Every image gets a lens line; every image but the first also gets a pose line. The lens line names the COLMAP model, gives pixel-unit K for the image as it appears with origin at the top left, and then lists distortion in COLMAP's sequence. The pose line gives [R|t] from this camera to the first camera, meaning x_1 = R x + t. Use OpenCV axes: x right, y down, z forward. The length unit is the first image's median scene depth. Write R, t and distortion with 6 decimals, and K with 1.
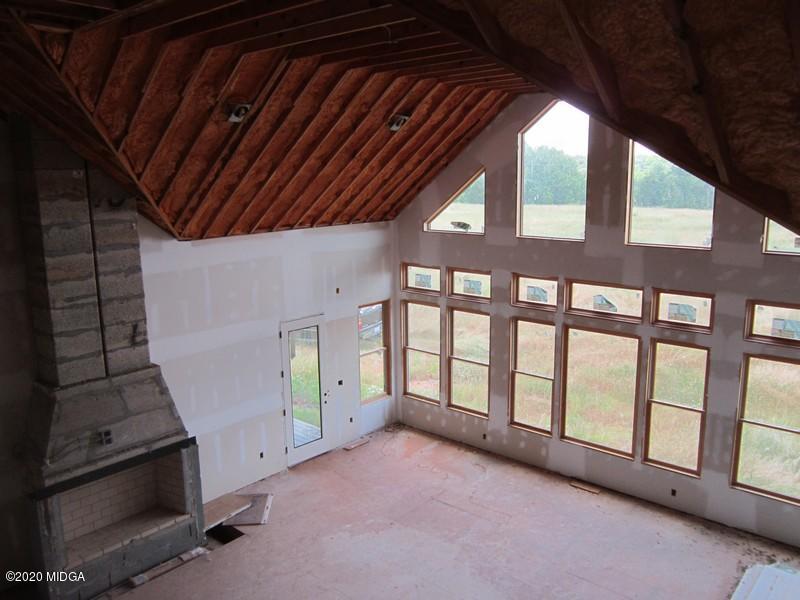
lens RADIAL K [[657.0, 0, 401.3], [0, 657.0, 299.0], [0, 0, 1]] dist [-0.049372, 0.026700]
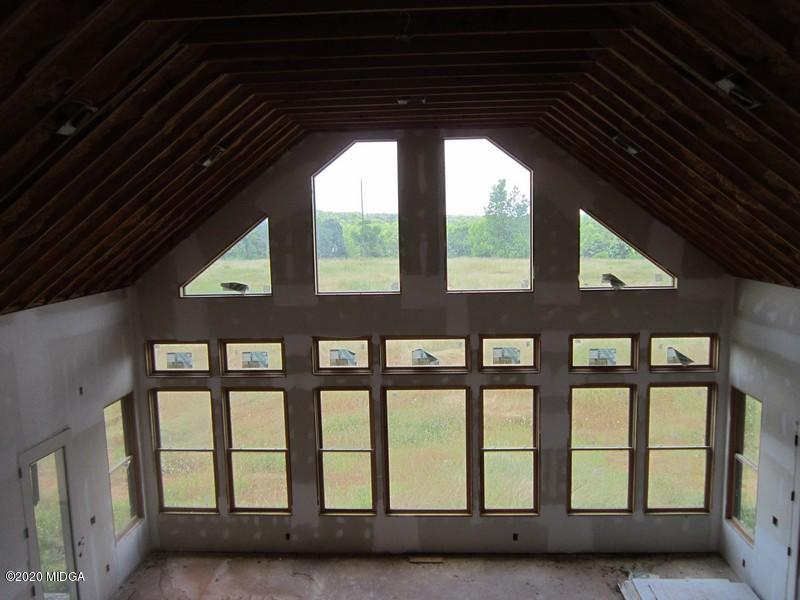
lens RADIAL K [[657.0, 0, 400.0], [0, 657.0, 301.7], [0, 0, 1]] dist [-0.049372, 0.026700]
pose [[0.783422, -0.081557, 0.616116, -0.272318], [0.130754, 0.990793, -0.035107, -0.041266], [-0.607580, 0.108064, 0.786873, 0.254810]]
